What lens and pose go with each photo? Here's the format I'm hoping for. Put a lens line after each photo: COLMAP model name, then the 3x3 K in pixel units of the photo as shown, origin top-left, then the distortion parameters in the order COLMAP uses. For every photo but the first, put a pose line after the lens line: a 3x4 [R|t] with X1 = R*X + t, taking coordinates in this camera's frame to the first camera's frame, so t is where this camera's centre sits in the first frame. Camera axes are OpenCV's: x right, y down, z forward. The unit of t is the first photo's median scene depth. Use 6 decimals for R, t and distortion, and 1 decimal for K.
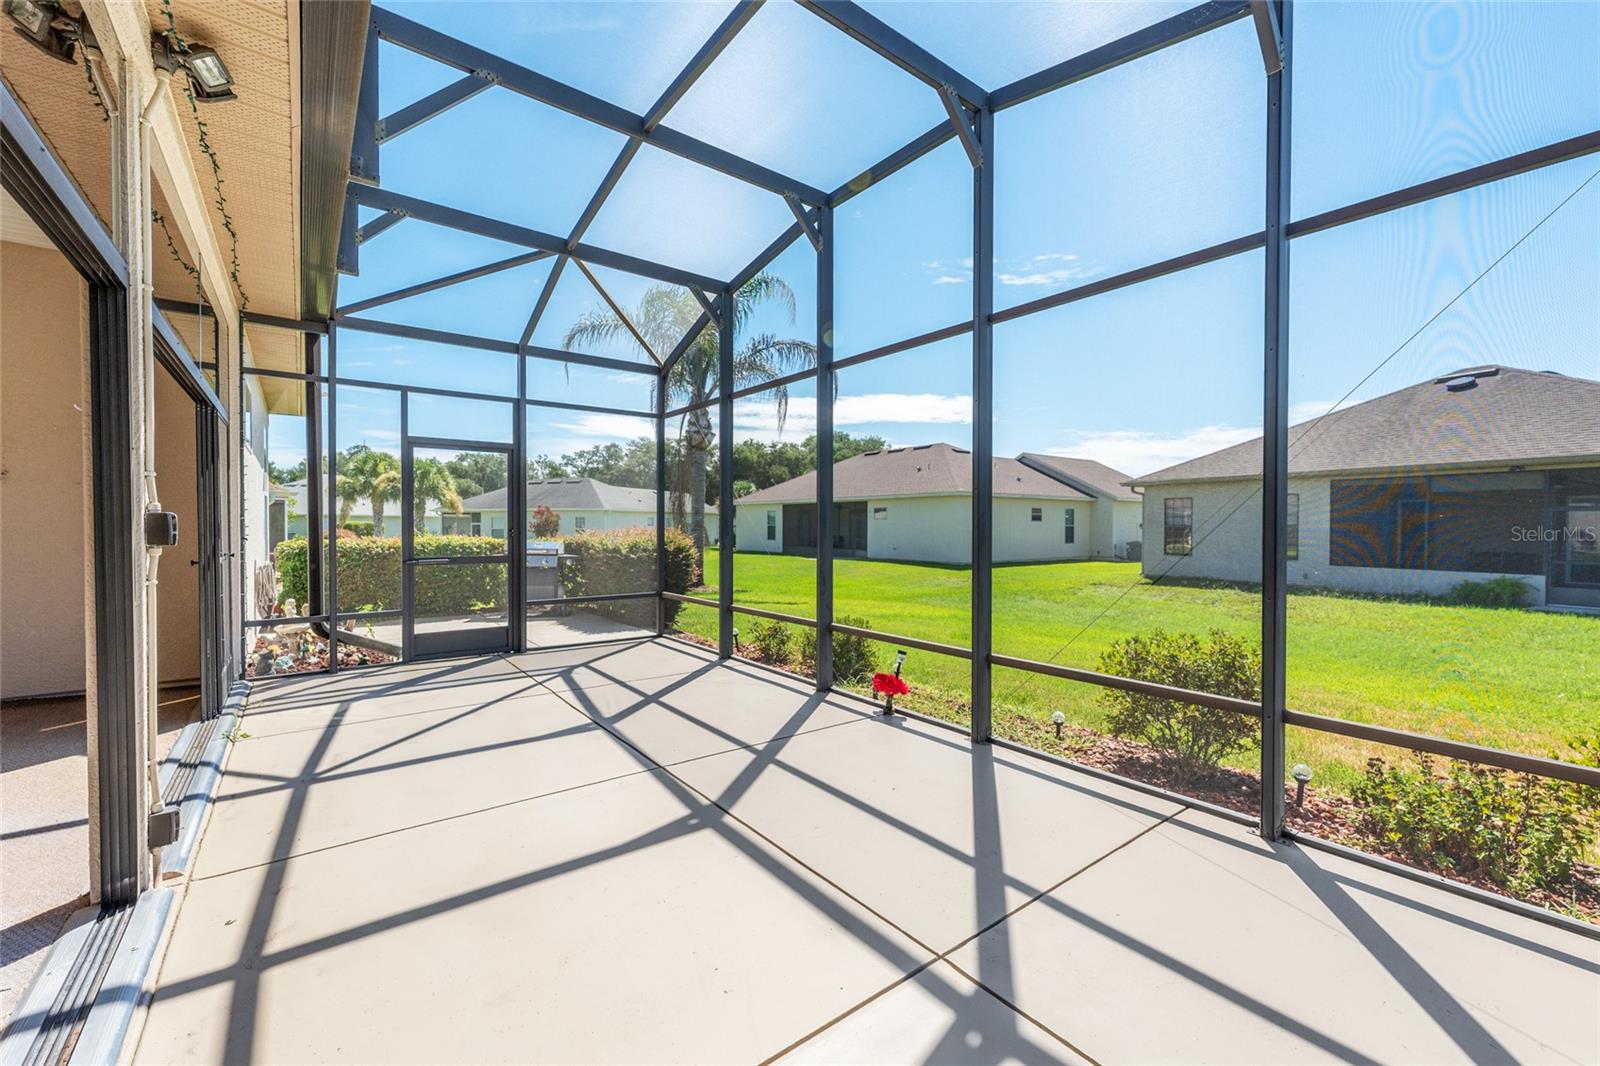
lens RADIAL K [[641.2, 0, 800.0], [0, 641.2, 533.0], [0, 0, 1]] dist [-0.001069, 0.000020]
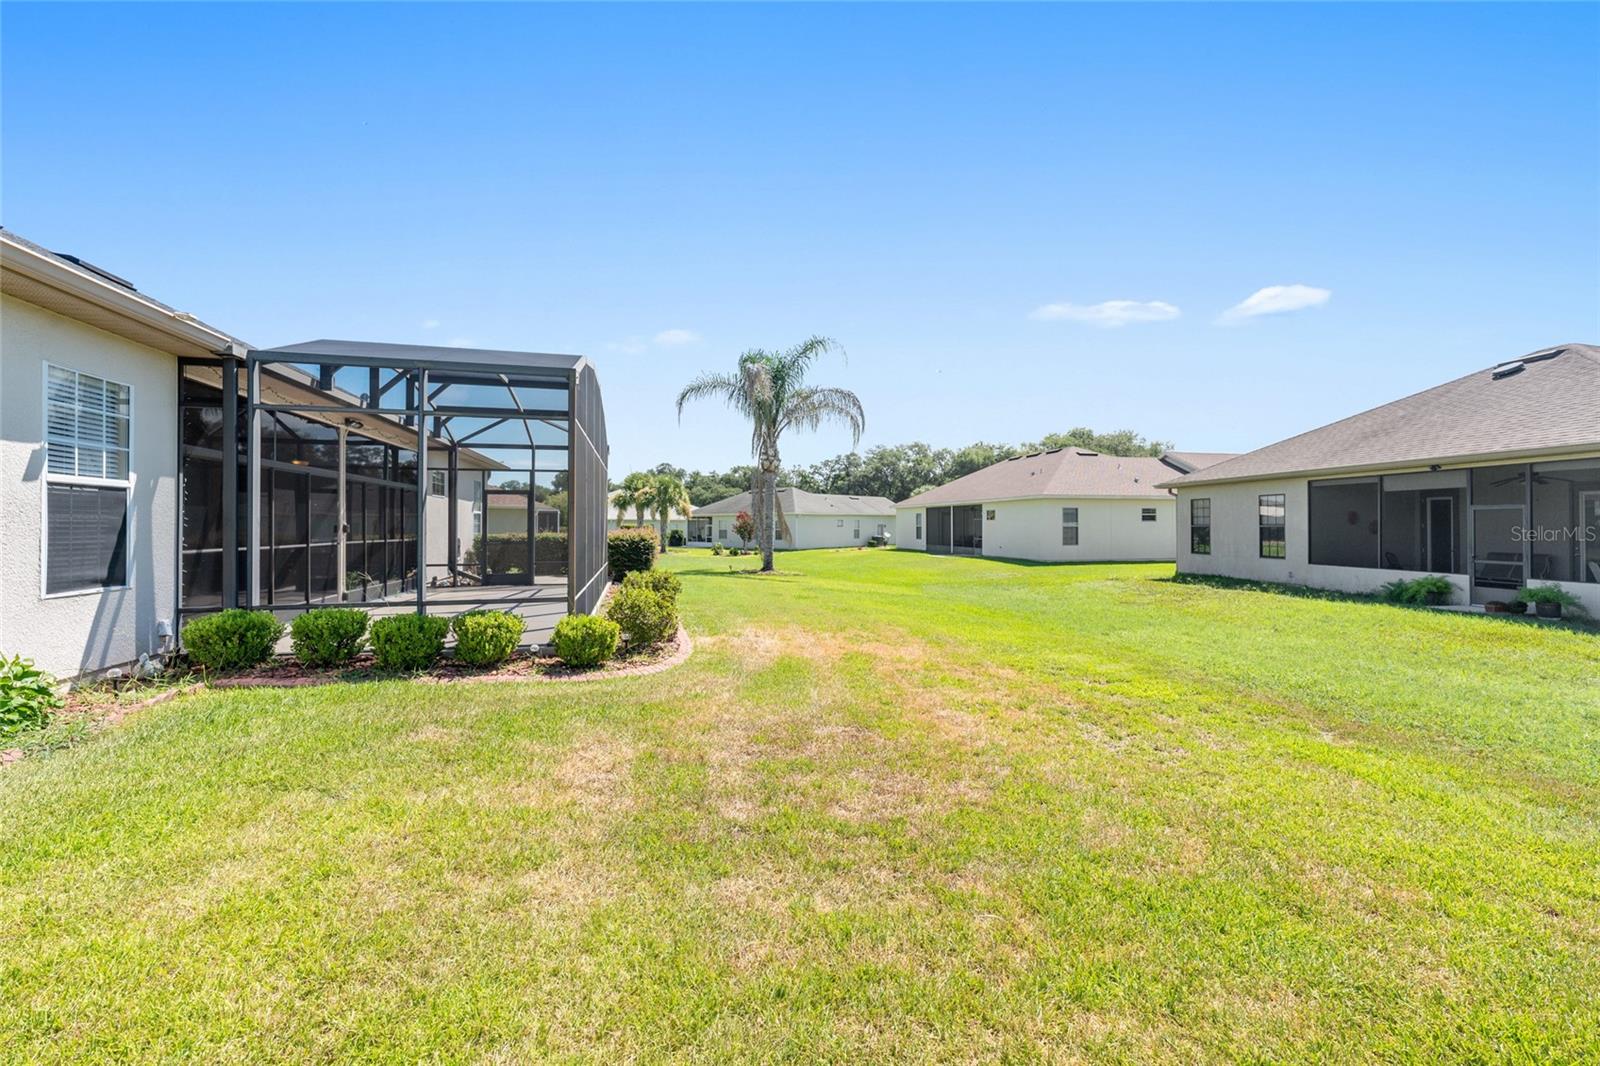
lens RADIAL K [[628.6, 0, 804.9], [0, 628.6, 523.1], [0, 0, 1]] dist [0.000858, 0.000076]
pose [[0.919803, -0.004788, -0.392351, 0.389346], [-0.001845, 0.999862, -0.016528, 0.002718], [0.392376, 0.015927, 0.919667, -0.186850]]
